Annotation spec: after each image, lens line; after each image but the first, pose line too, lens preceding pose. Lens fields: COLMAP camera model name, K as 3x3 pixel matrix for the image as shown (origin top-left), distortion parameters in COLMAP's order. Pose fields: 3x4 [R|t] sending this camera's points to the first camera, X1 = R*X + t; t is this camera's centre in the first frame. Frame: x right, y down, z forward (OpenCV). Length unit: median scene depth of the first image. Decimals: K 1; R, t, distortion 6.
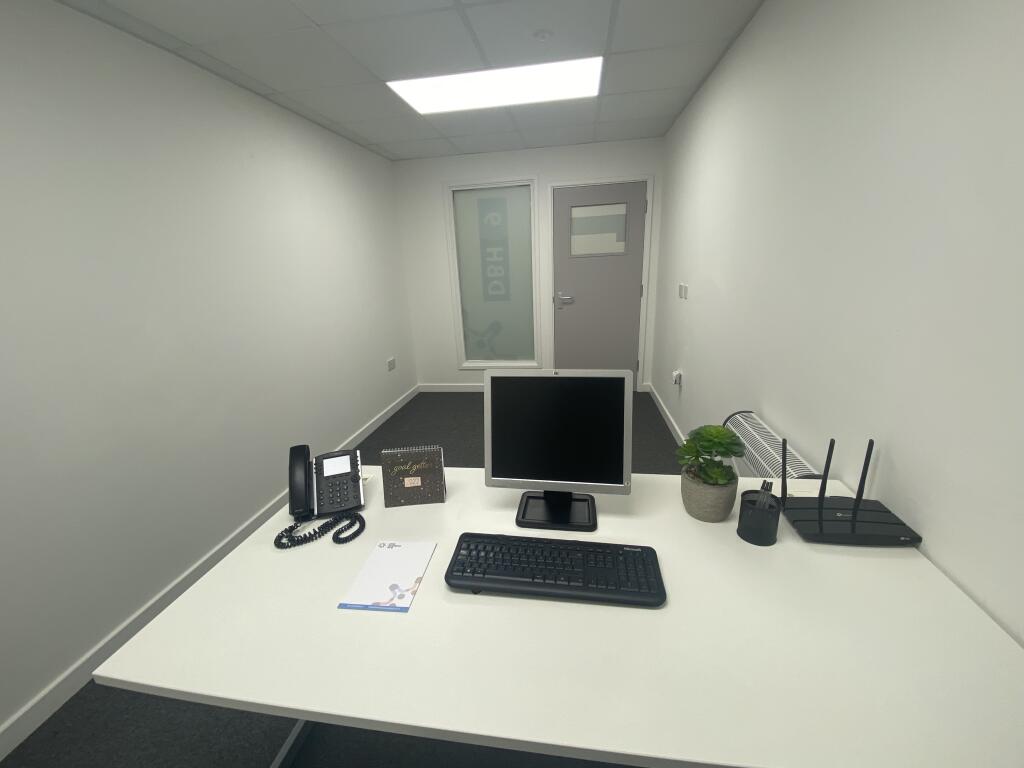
lens RADIAL K [[416.6, 0, 504.6], [0, 416.6, 389.3], [0, 0, 1]] dist [-0.003748, 0.000226]
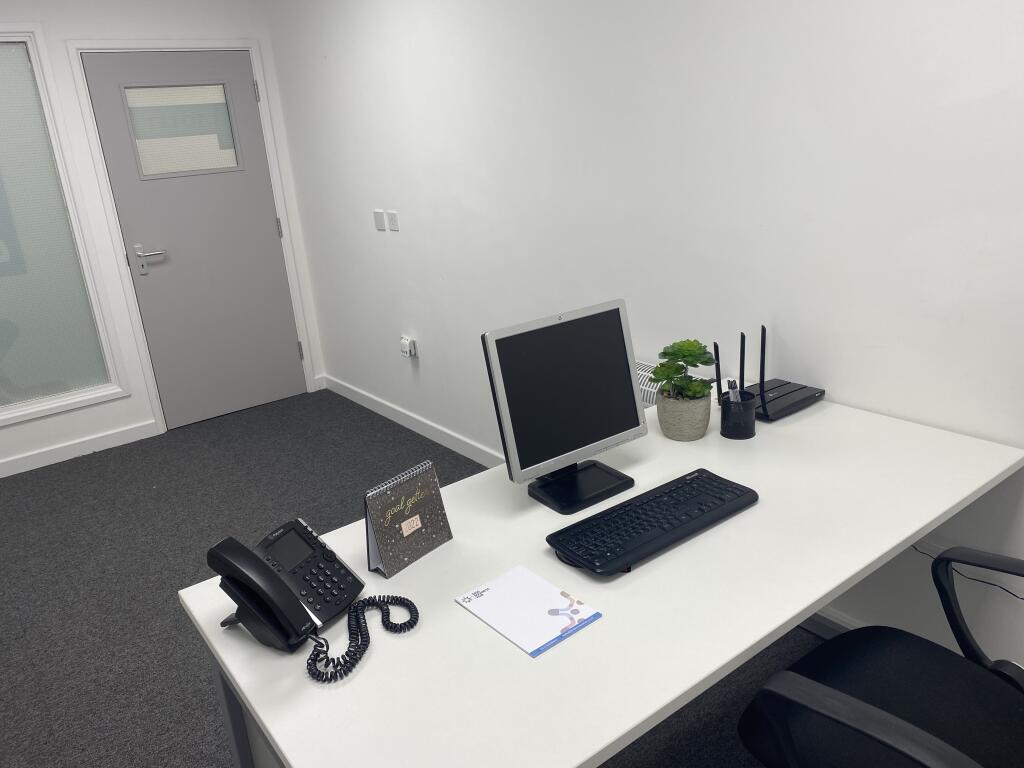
lens RADIAL K [[762.9, 0, 517.1], [0, 762.9, 378.9], [0, 0, 1]] dist [-0.002202, -0.015602]
pose [[0.688600, -0.227602, 0.688497, -0.893973], [0.251953, 0.965407, 0.067151, -0.043302], [-0.679963, 0.127229, 0.722124, -0.027645]]
